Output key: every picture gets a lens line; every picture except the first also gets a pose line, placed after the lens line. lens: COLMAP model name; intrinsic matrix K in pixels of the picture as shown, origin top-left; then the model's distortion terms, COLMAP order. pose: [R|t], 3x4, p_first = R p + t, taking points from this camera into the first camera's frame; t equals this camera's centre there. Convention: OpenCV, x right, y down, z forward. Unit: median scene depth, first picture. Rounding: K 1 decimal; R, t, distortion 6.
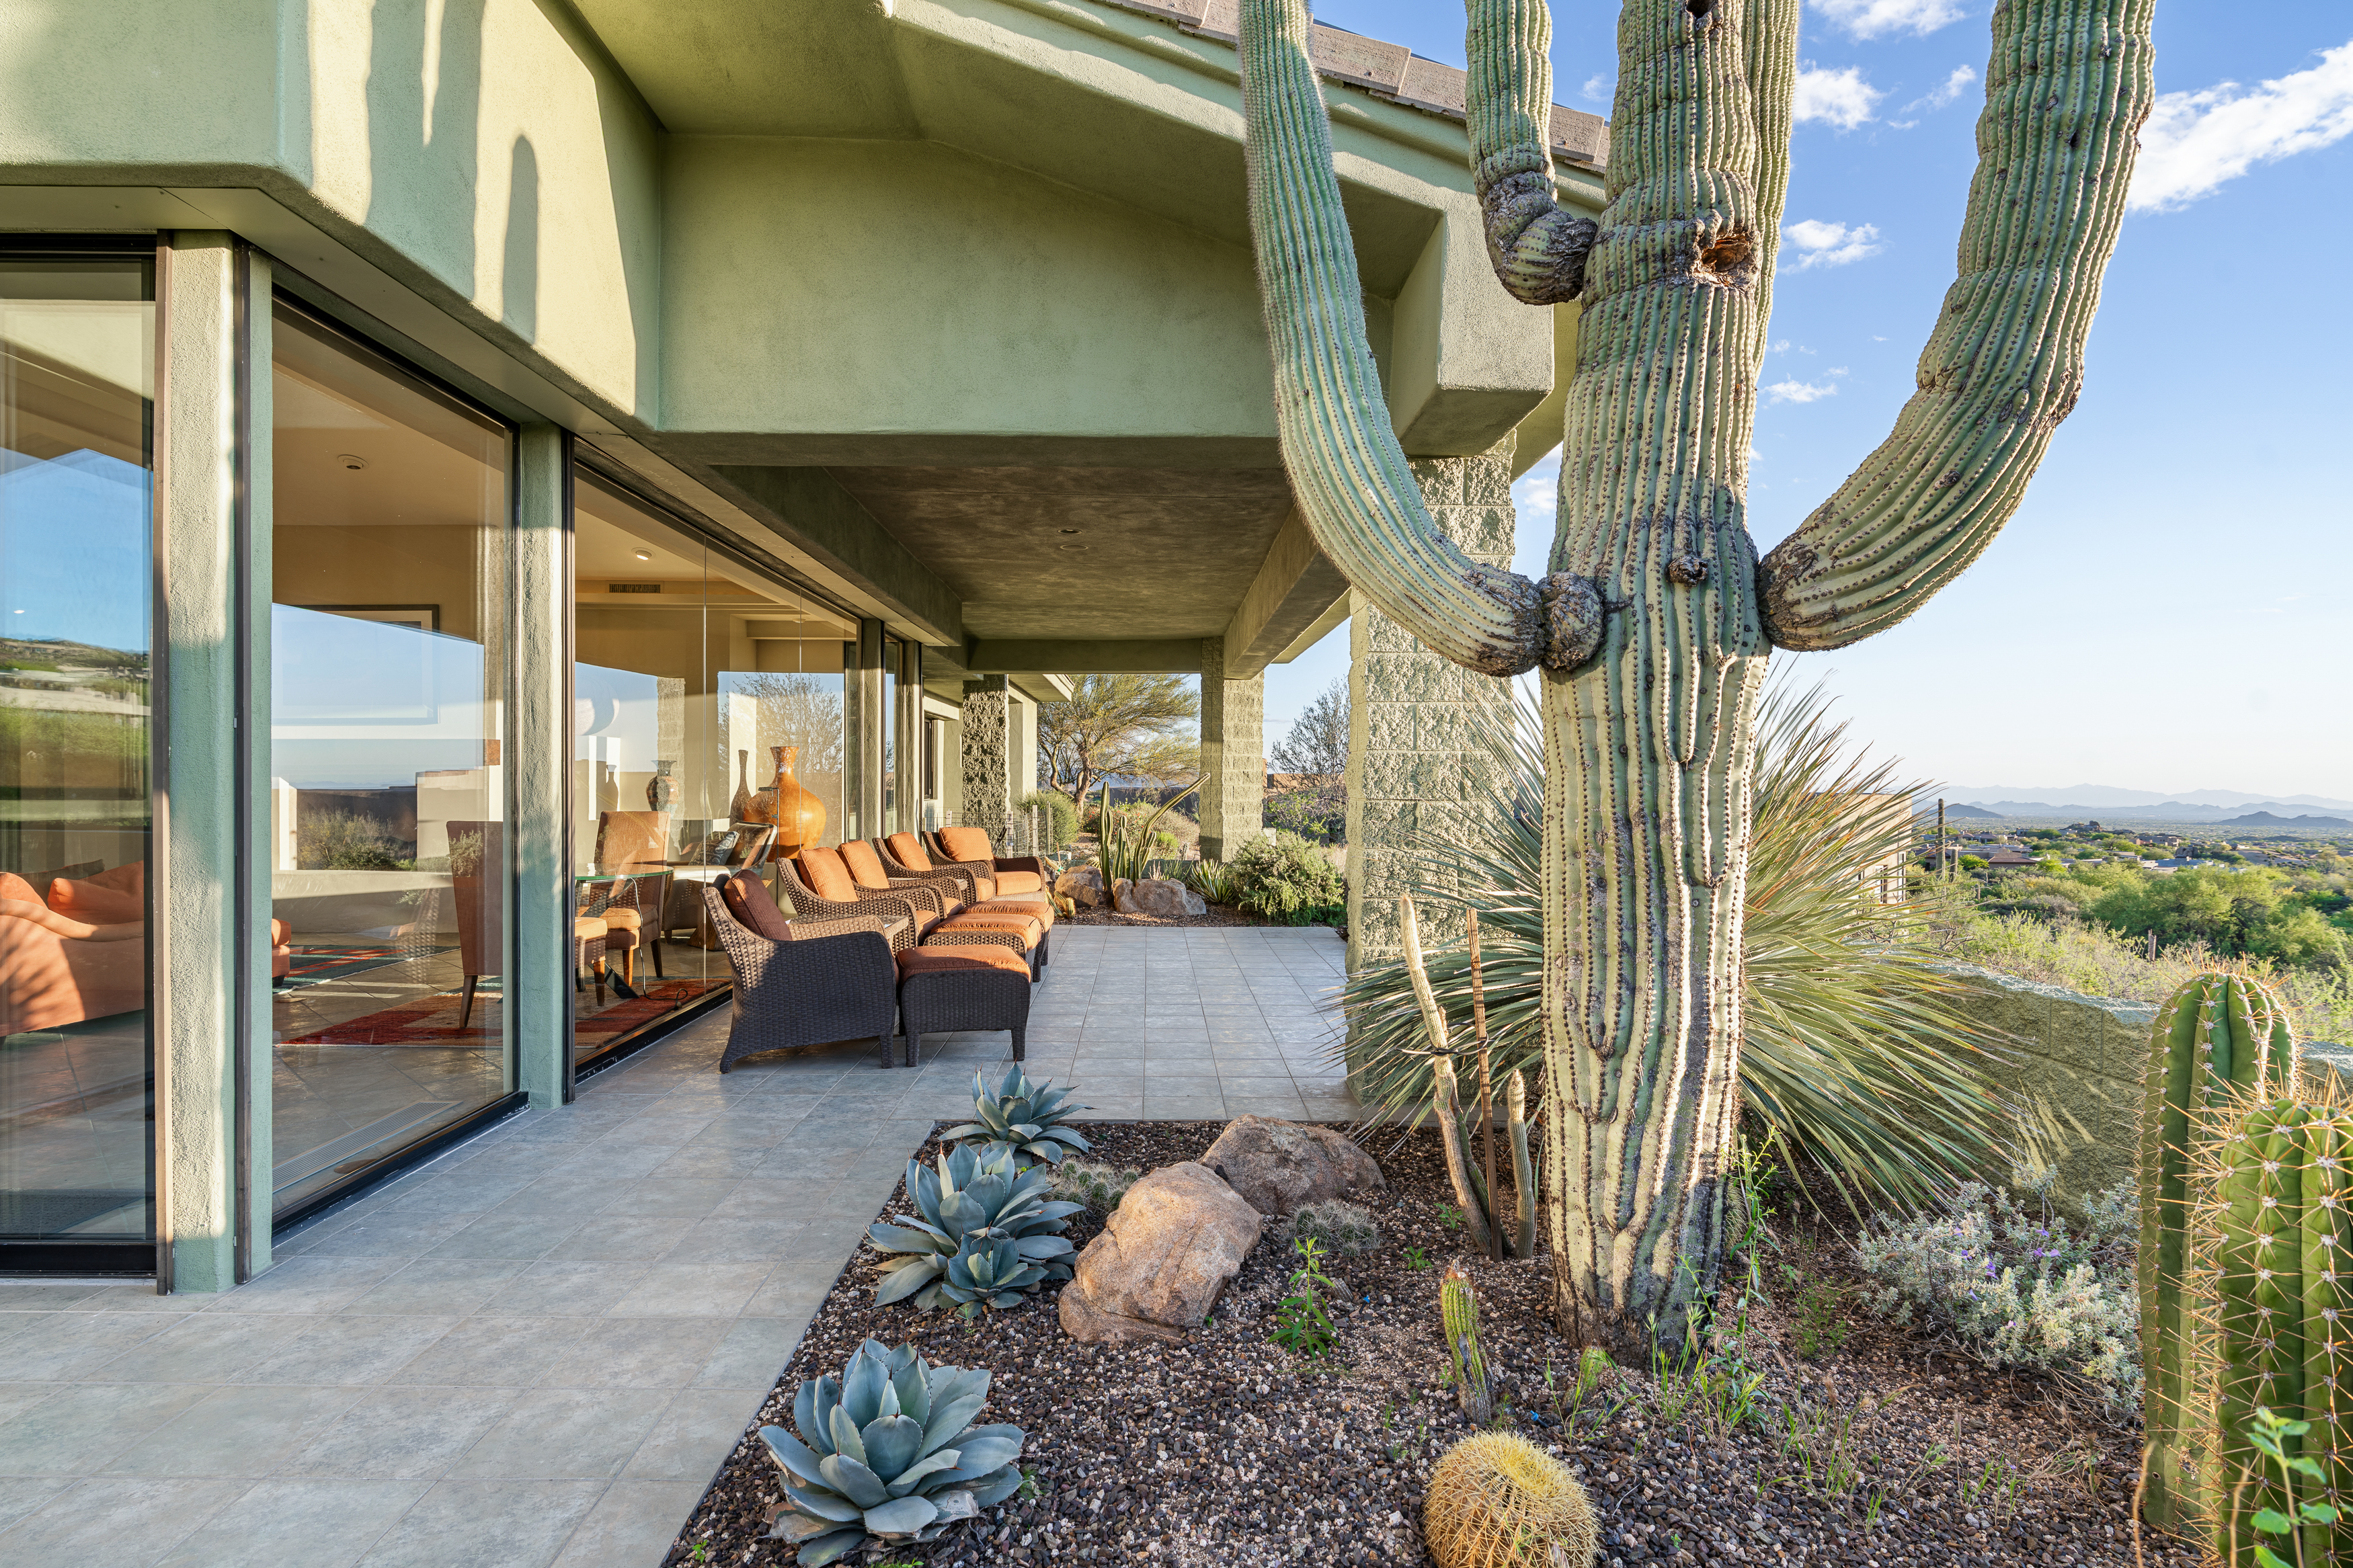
lens RADIAL K [[1168.5, 0, 1161.9], [0, 1168.5, 785.4], [0, 0, 1]] dist [-0.006989, -0.000273]
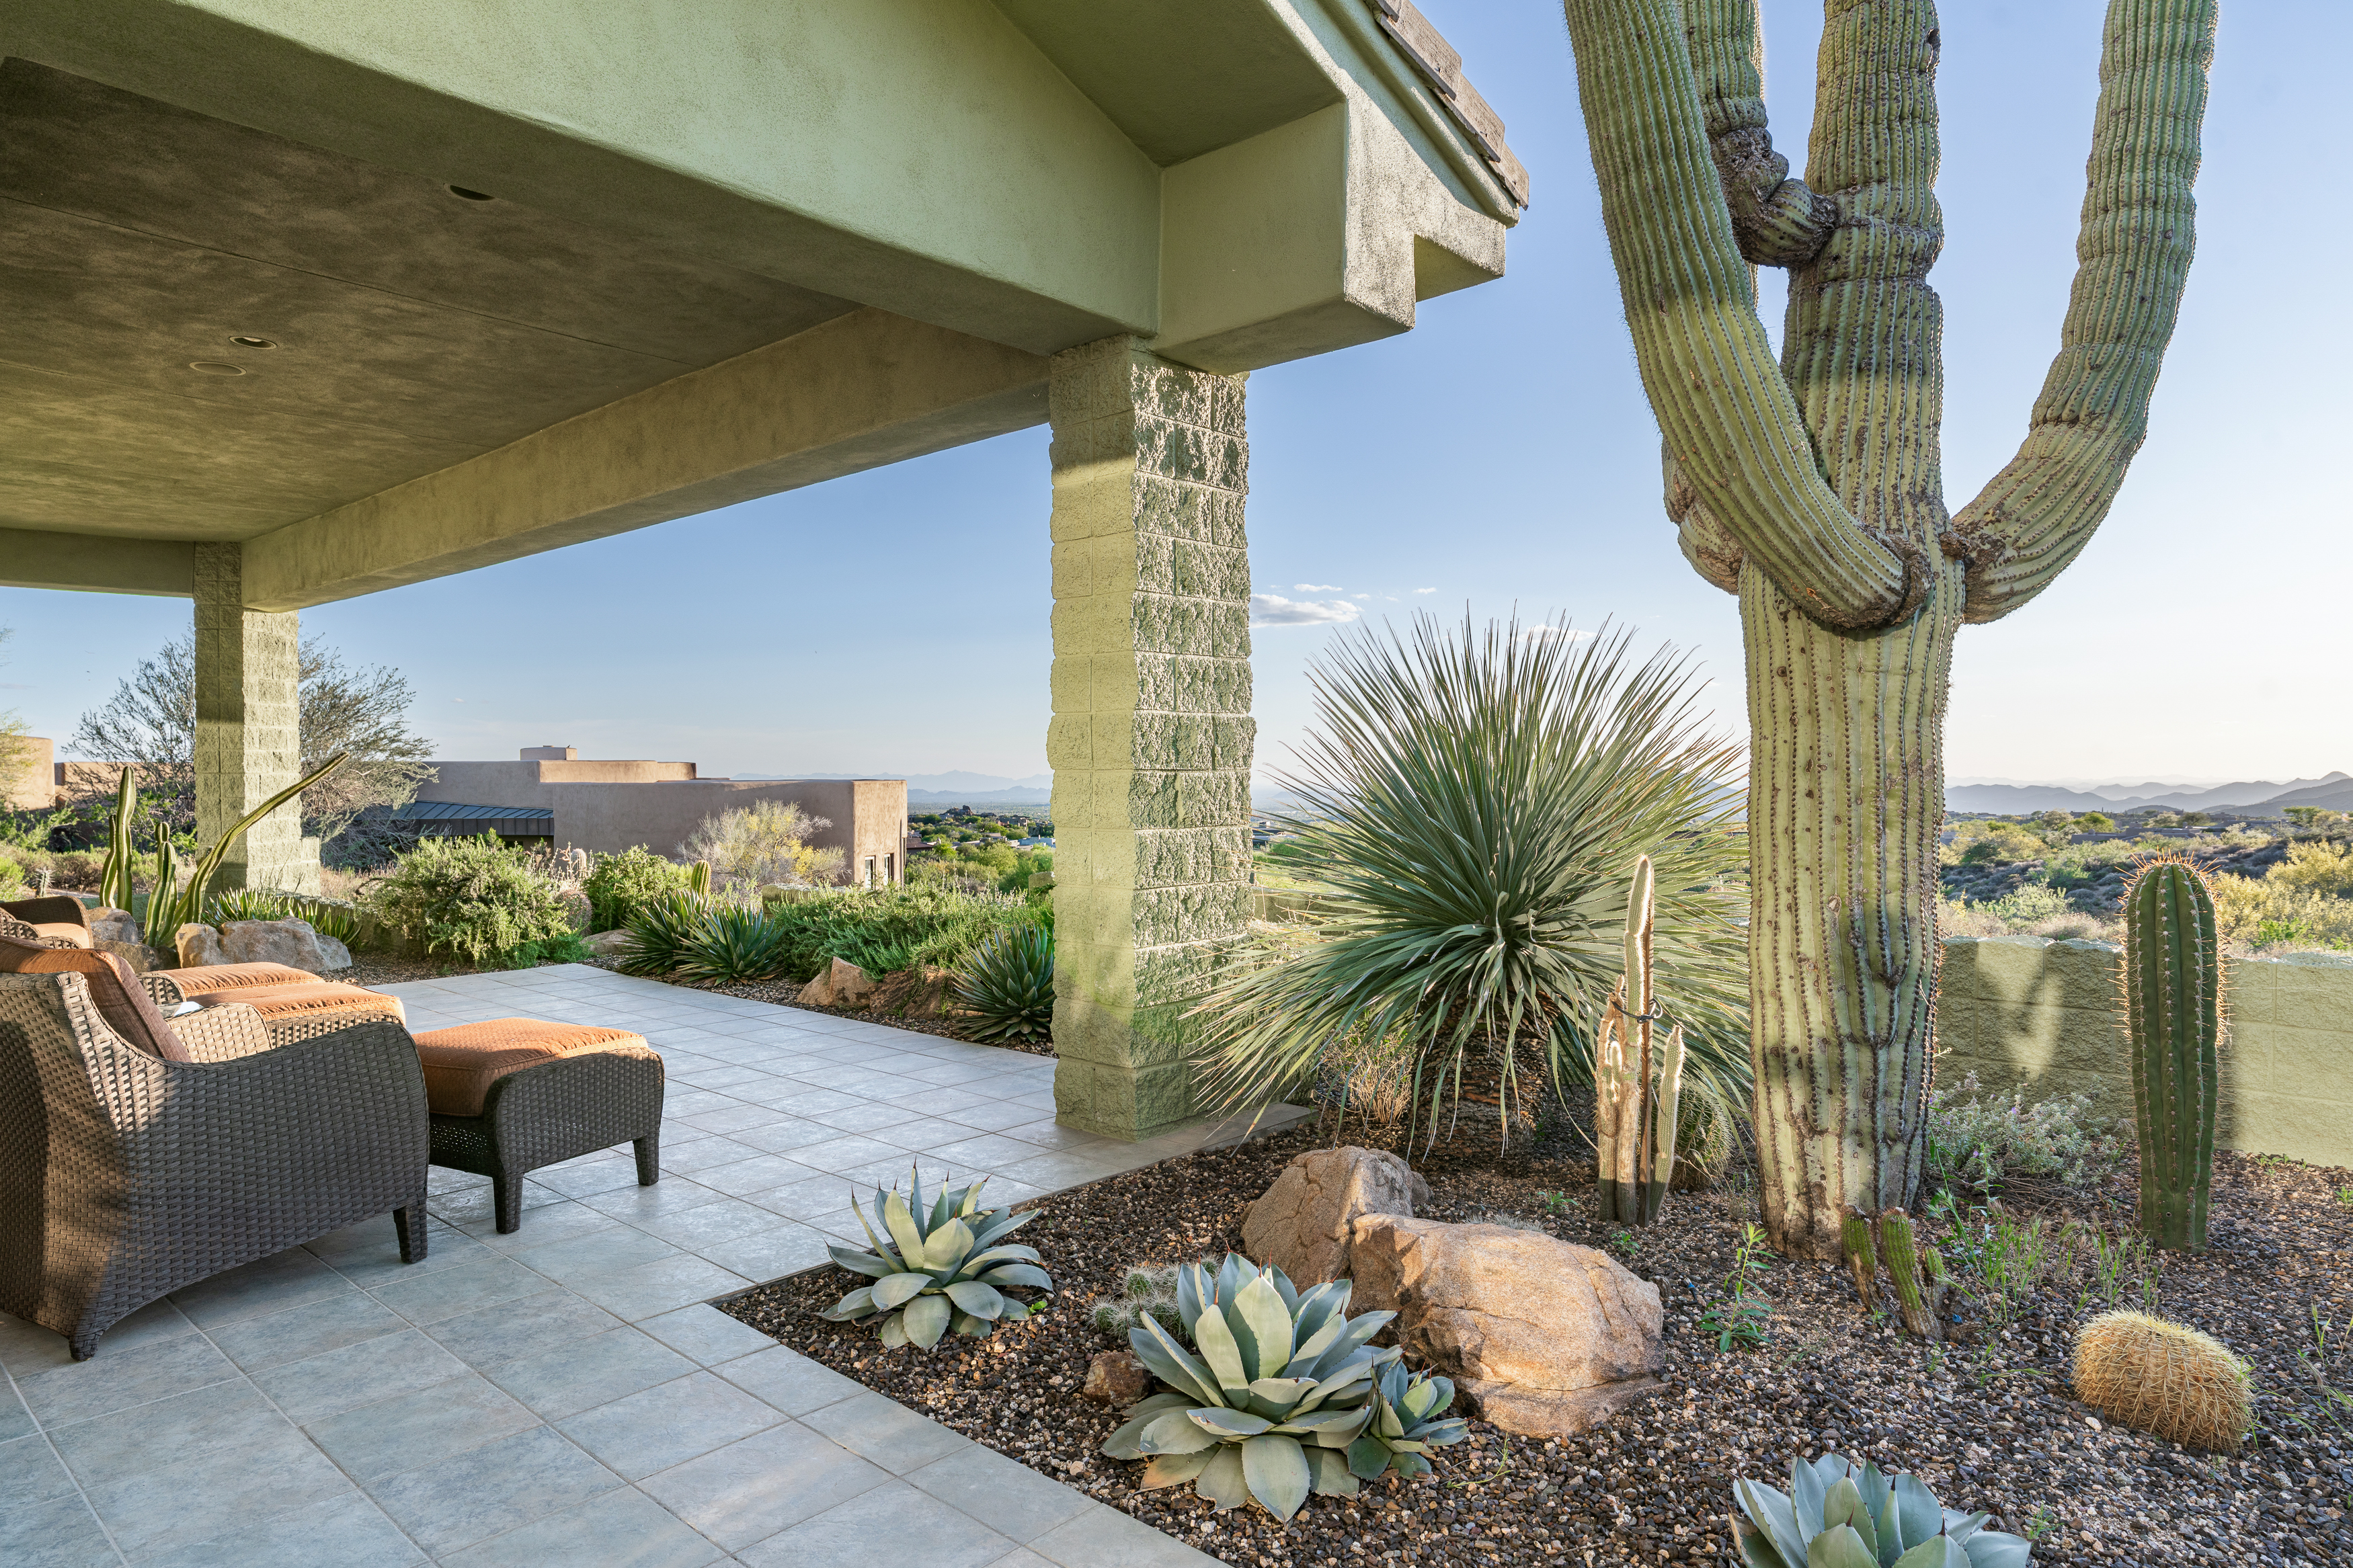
lens RADIAL K [[1394.9, 0, 1167.9], [0, 1394.9, 794.0], [0, 0, 1]] dist [-0.003101, 0.000578]
pose [[0.679738, -0.021047, 0.733153, -0.227610], [0.012043, 0.999774, 0.017535, 0.005326], [-0.733356, -0.003090, 0.679838, 0.135758]]
